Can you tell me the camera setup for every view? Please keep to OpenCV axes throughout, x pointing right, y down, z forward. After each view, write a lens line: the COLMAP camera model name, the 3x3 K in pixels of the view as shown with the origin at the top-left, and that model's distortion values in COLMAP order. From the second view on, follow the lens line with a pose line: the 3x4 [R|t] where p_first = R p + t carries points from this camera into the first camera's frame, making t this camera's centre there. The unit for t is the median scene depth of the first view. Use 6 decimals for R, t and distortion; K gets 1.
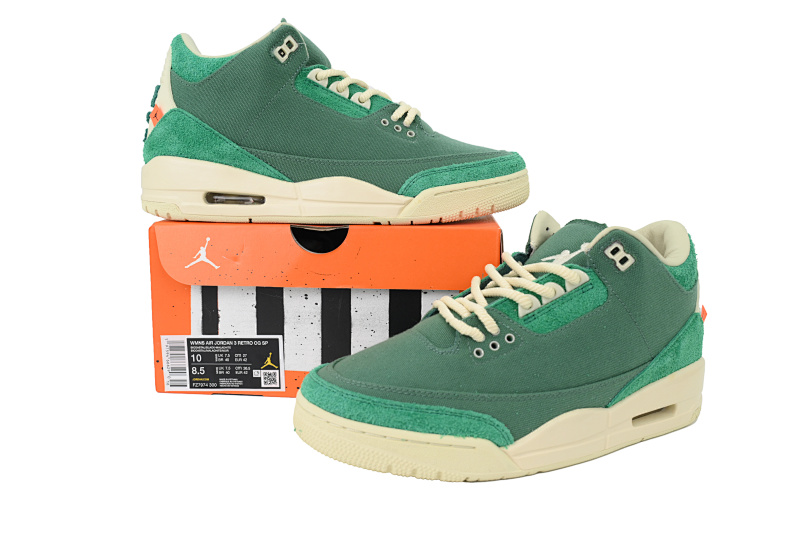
lens RADIAL K [[727.0, 0, 397.4], [0, 727.0, 269.4], [0, 0, 1]] dist [0.095260, 0.000000]
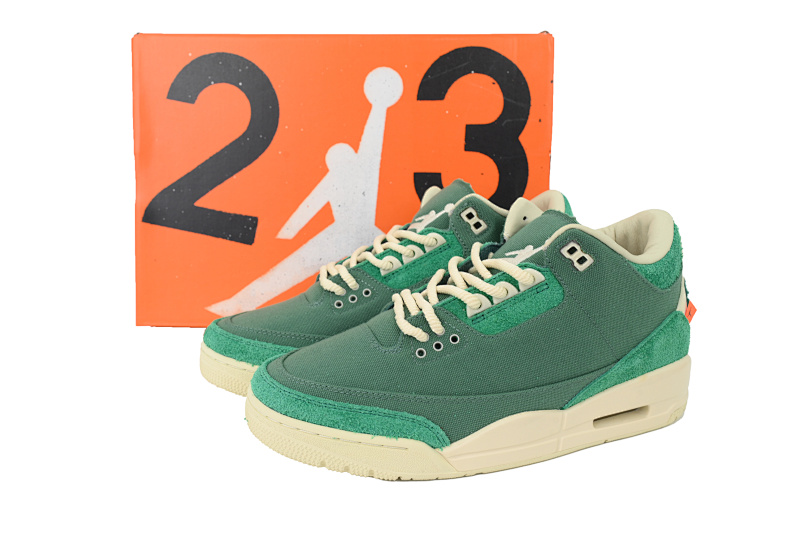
lens RADIAL K [[727.0, 0, 401.0], [0, 727.0, 269.4], [0, 0, 1]] dist [0.095260, 0.000000]
pose [[0.987147, 0.023098, -0.158140, 0.229565], [-0.008700, 0.995800, 0.091142, -0.085945], [0.159581, -0.088595, 0.983201, 0.028504]]
